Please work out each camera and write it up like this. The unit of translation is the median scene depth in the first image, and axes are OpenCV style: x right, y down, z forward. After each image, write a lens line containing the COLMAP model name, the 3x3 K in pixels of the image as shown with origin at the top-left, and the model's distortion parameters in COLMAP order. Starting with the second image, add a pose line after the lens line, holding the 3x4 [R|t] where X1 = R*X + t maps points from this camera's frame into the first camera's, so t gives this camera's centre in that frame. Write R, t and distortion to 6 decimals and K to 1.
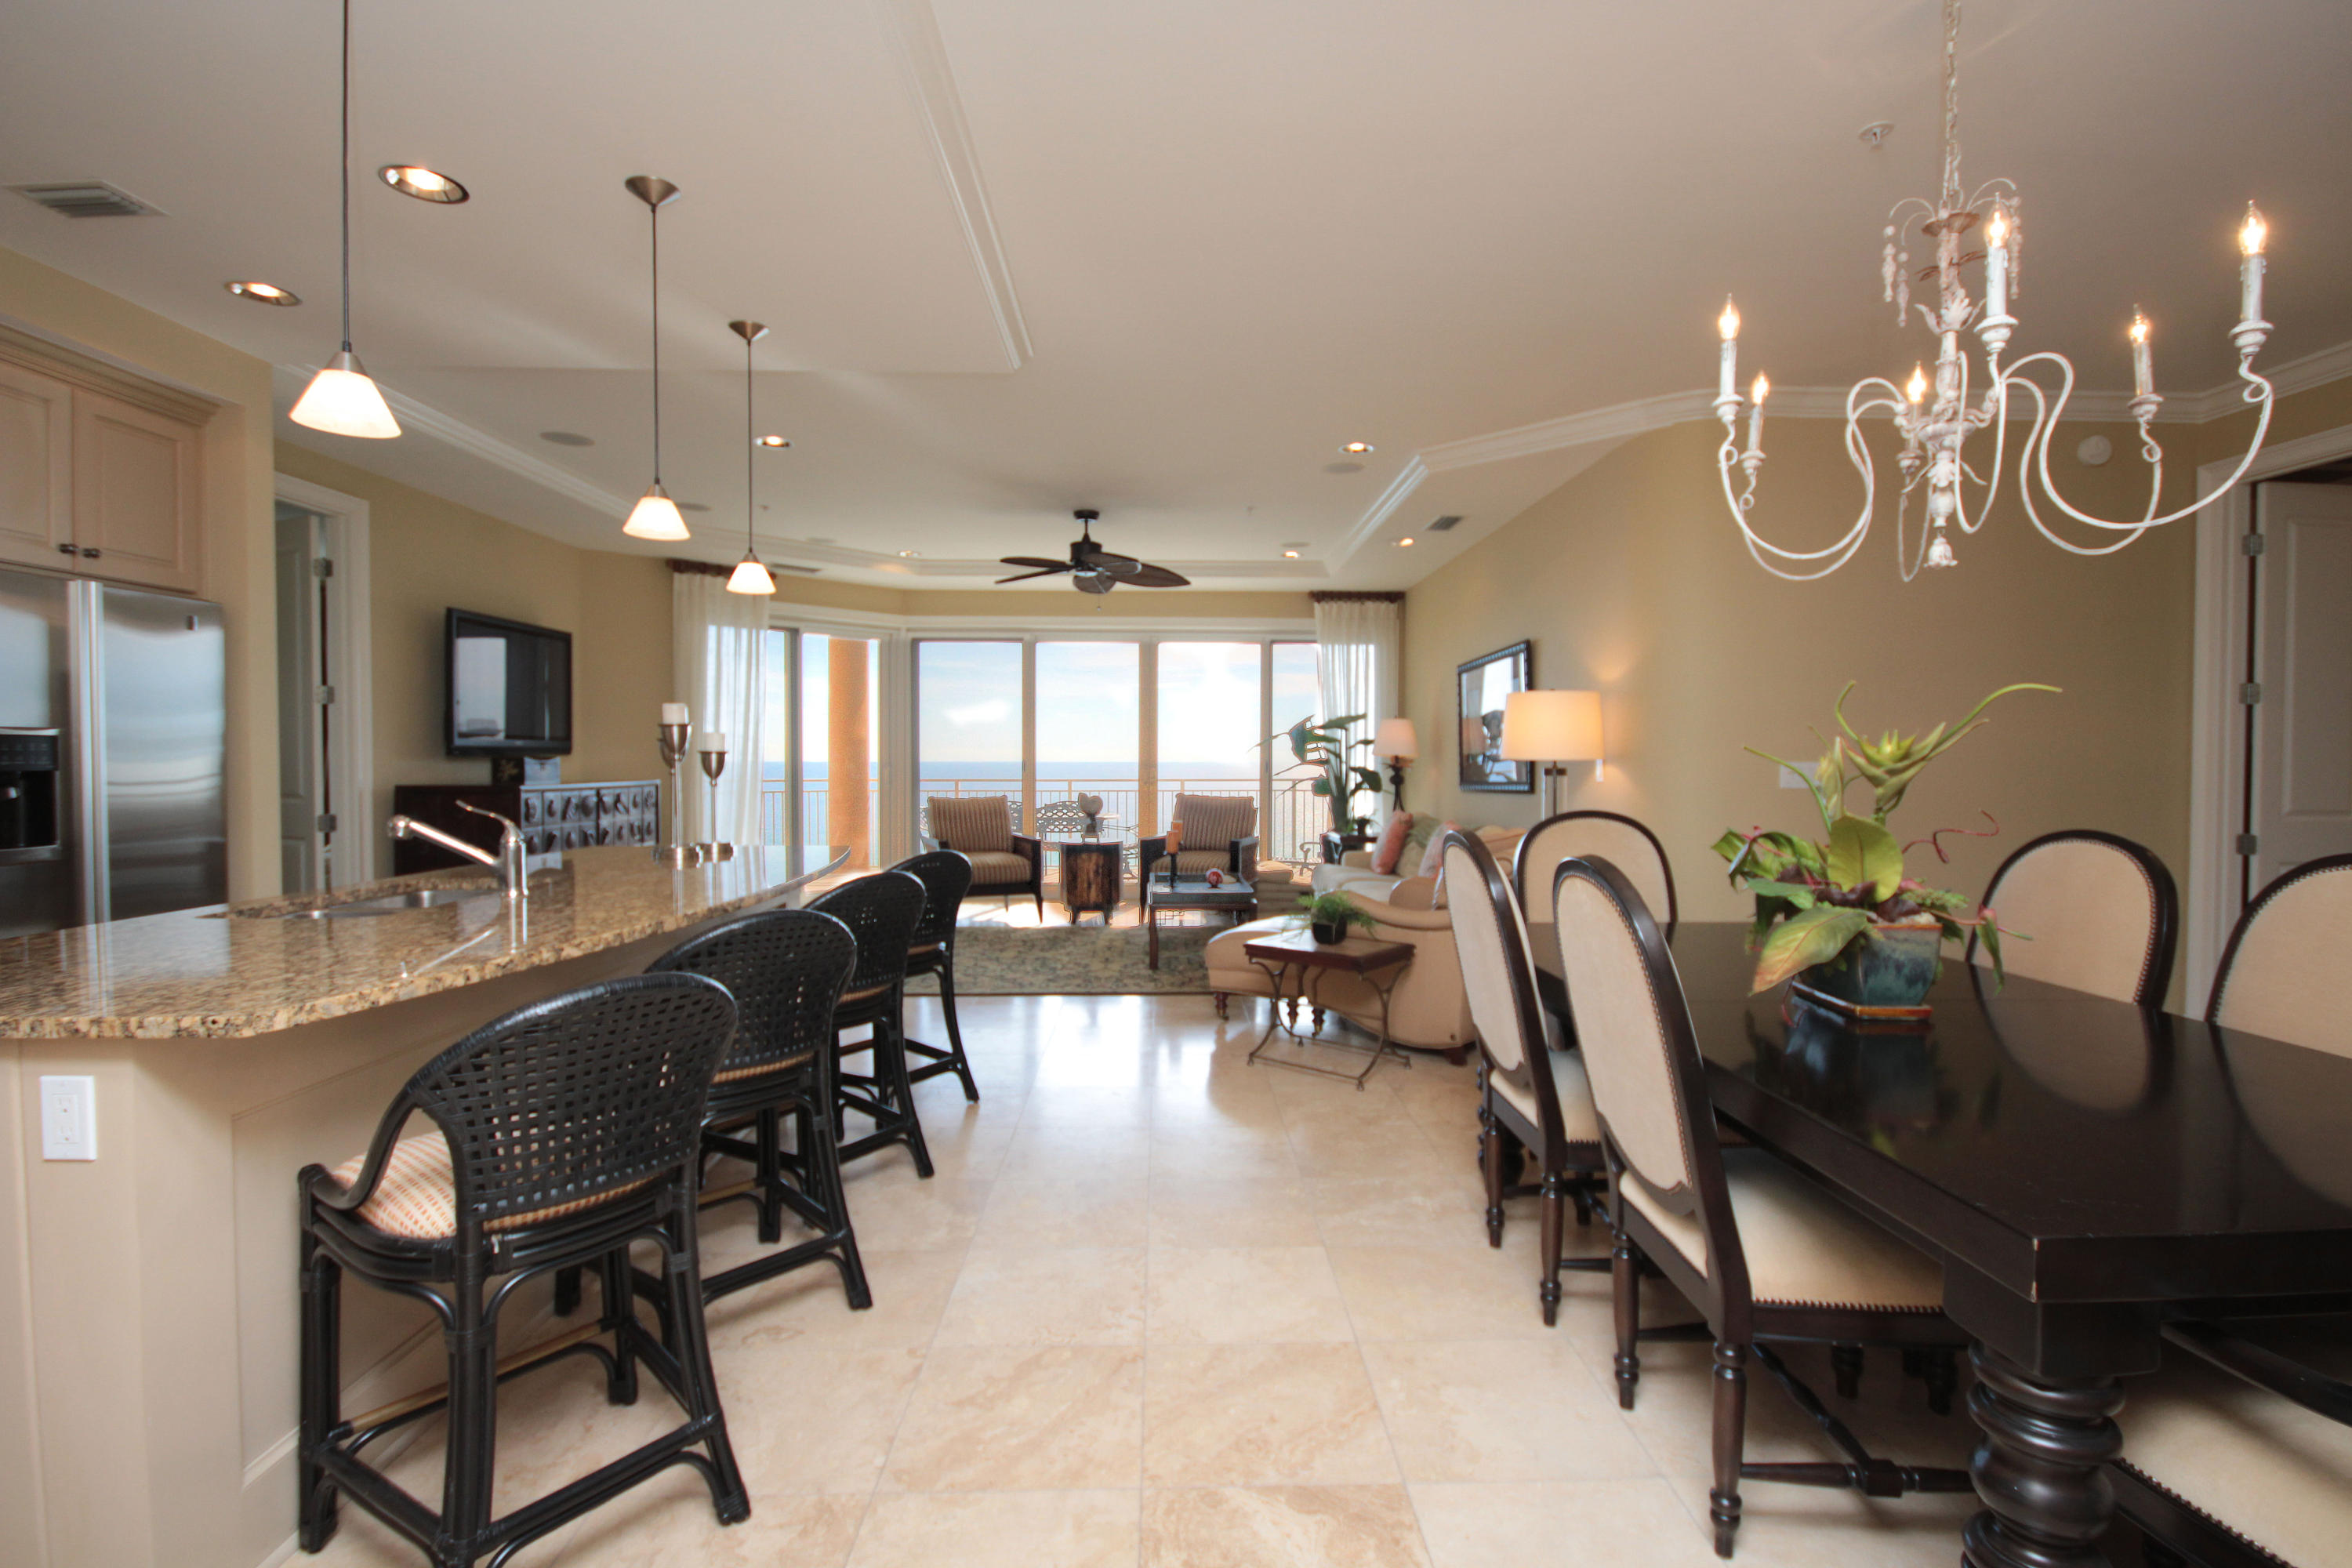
lens RADIAL K [[1084.8, 0, 1192.4], [0, 1084.8, 782.9], [0, 0, 1]] dist [-0.005549, -0.000819]
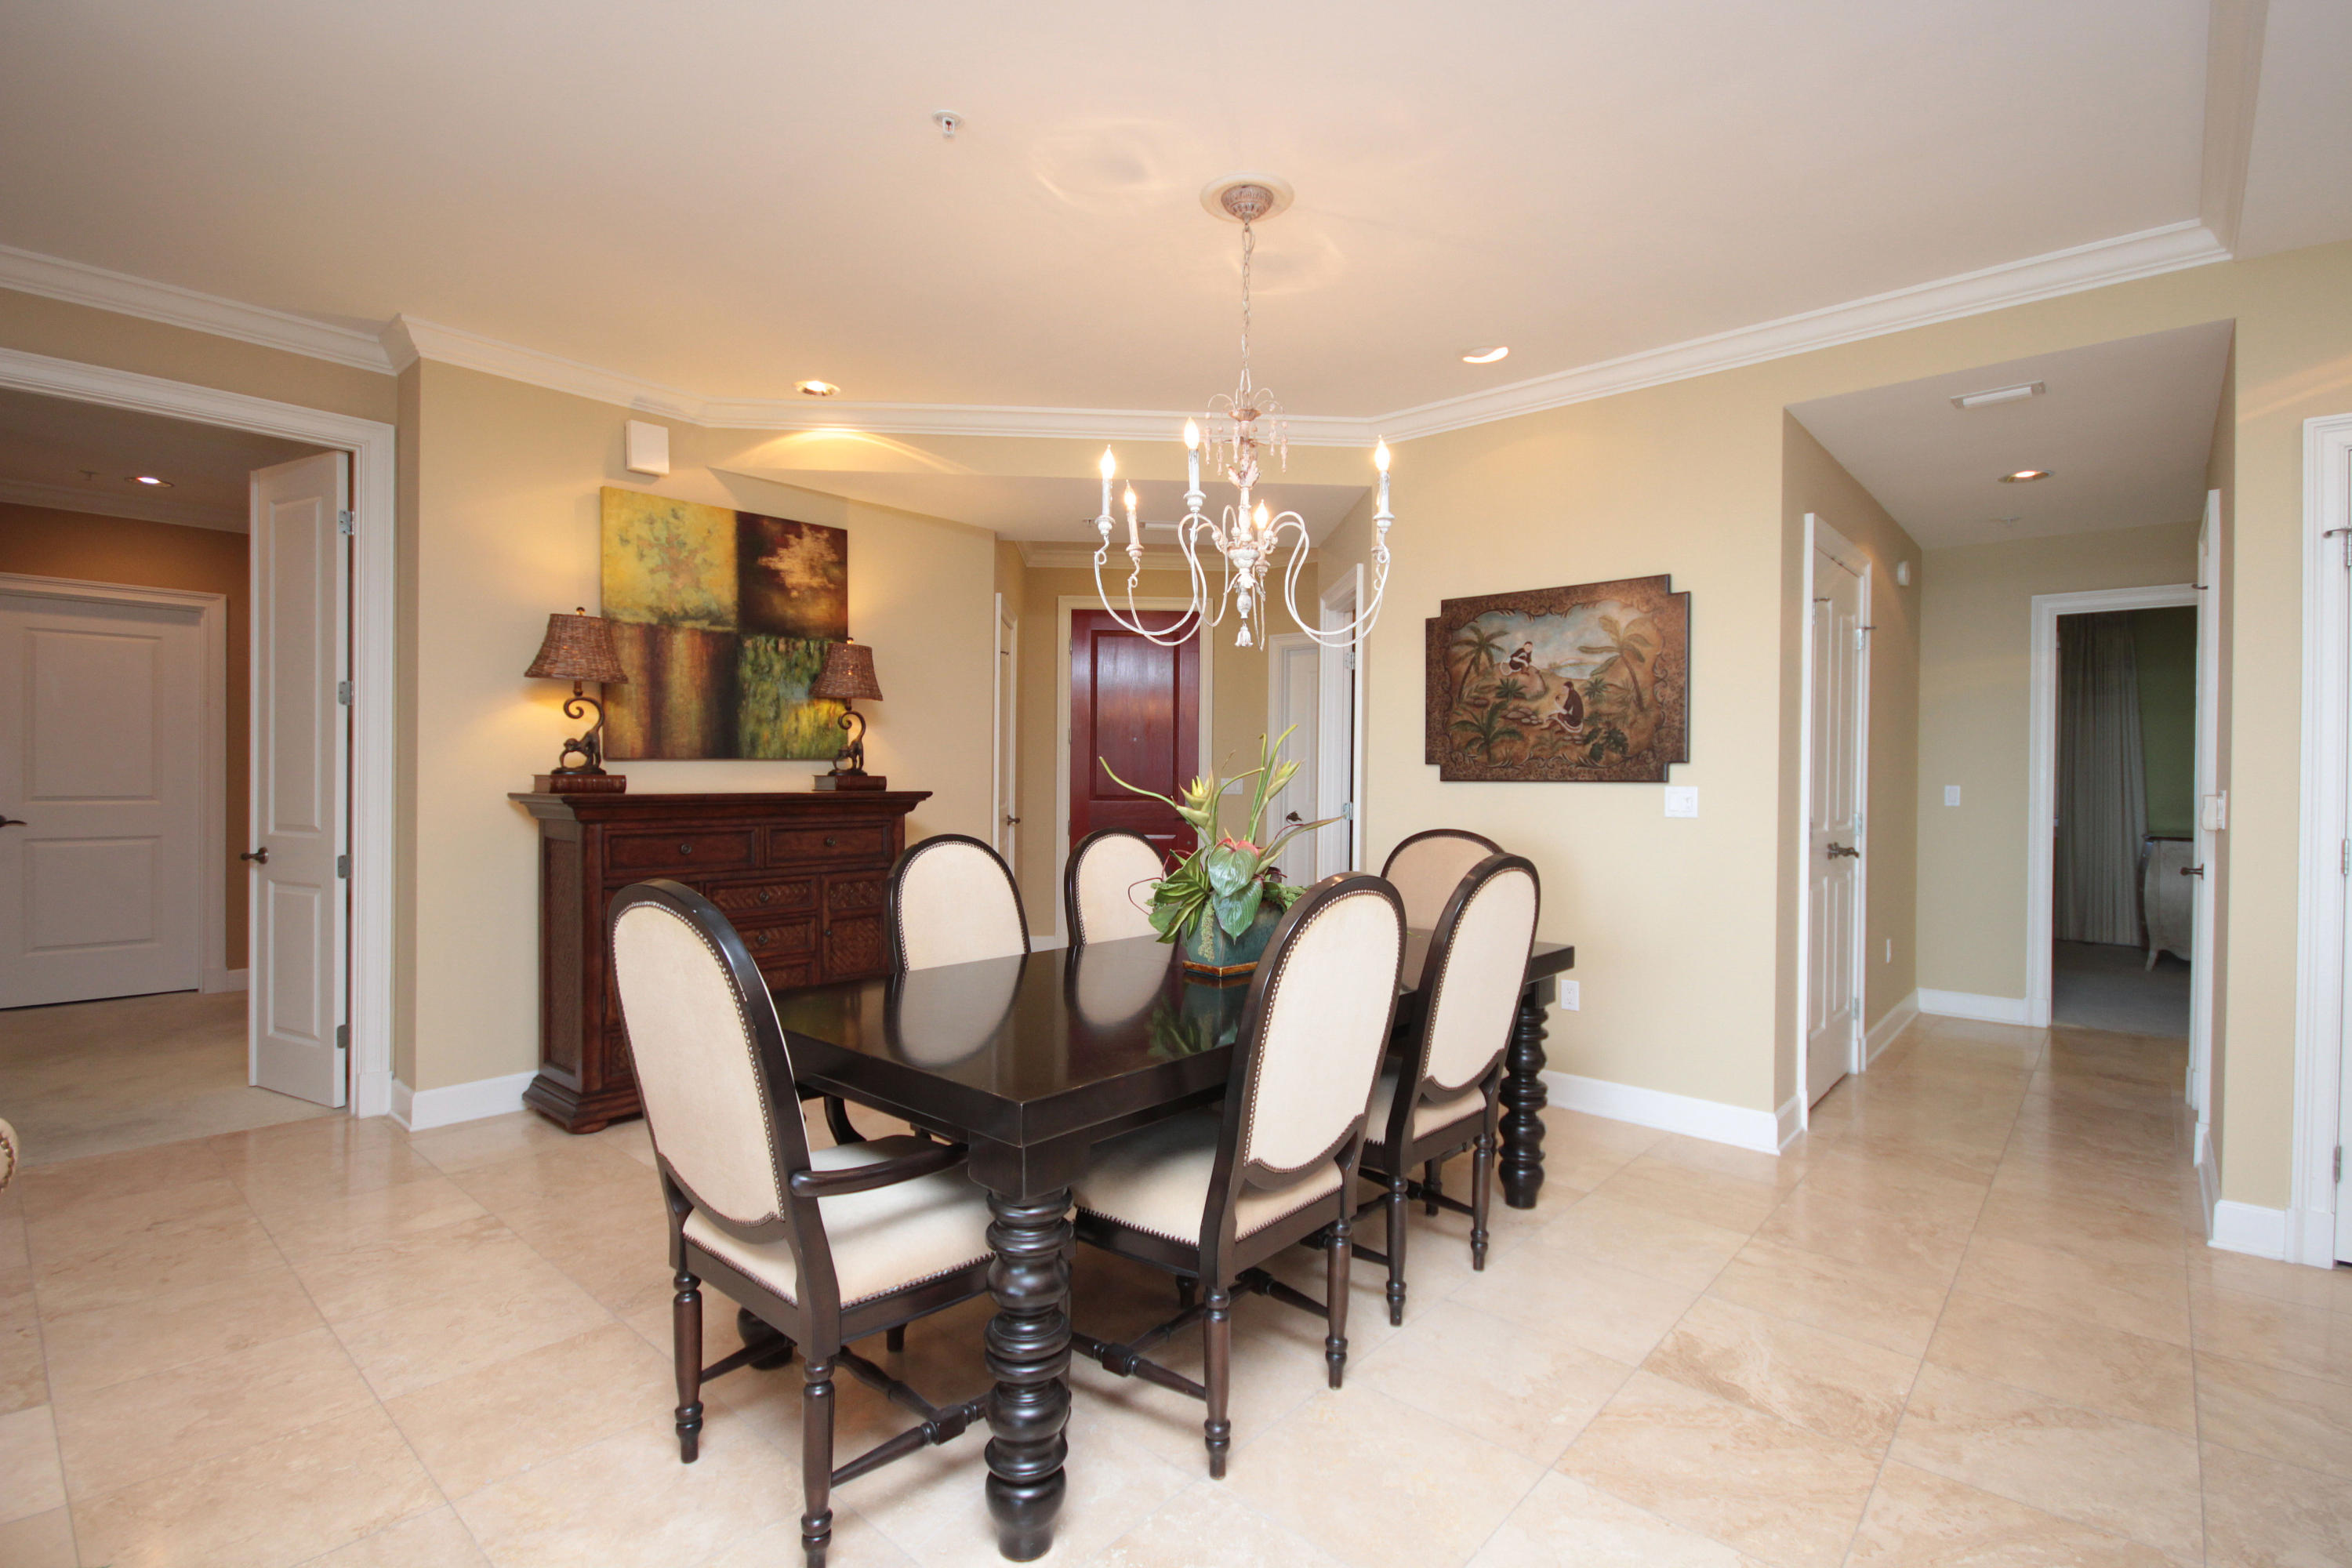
lens RADIAL K [[1084.8, 0, 1192.4], [0, 1084.8, 782.9], [0, 0, 1]] dist [-0.005549, -0.000819]
pose [[-0.736107, -0.015545, 0.676687, -0.089701], [0.003165, 0.999646, 0.026407, -0.019625], [-0.676858, 0.021580, -0.735797, 0.758433]]
